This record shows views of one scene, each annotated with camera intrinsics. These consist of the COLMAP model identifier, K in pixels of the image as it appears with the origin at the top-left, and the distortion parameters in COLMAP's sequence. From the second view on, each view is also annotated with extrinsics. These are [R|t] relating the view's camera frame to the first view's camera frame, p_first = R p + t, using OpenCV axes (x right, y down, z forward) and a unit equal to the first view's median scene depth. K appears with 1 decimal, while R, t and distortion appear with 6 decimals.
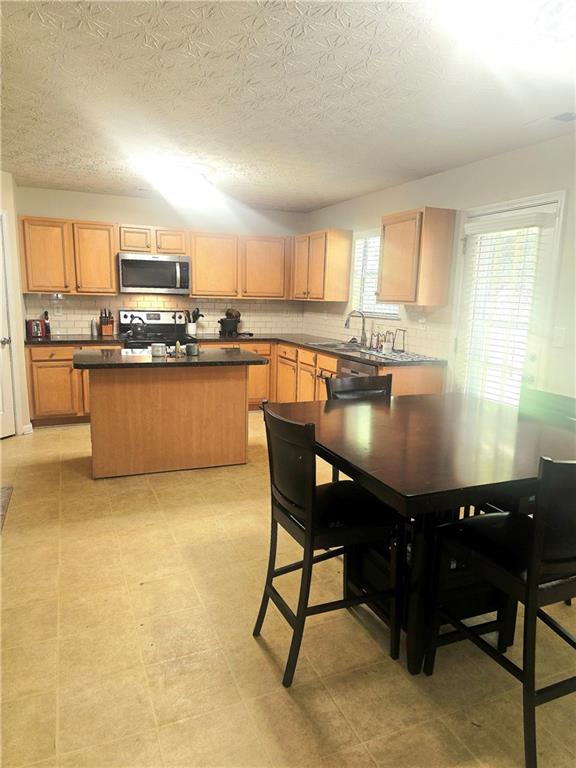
lens RADIAL K [[509.5, 0, 288.0], [0, 509.5, 384.0], [0, 0, 1]] dist [0.074399, -0.079663]
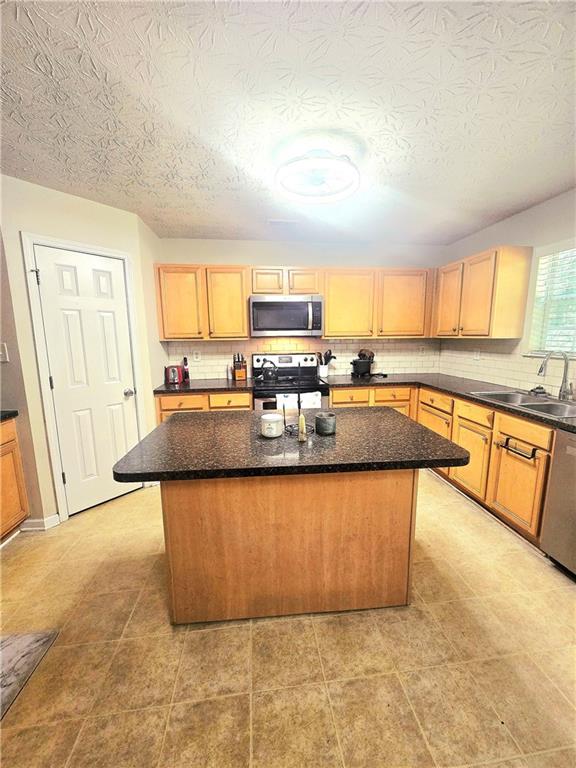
lens RADIAL K [[310.4, 0, 288.0], [0, 310.4, 384.0], [0, 0, 1]] dist [-0.000390, 0.000007]
pose [[0.956786, 0.011787, -0.290555, -0.087393], [-0.017148, 0.999726, -0.015912, -0.078533], [0.290288, 0.020207, 0.956726, 0.449659]]
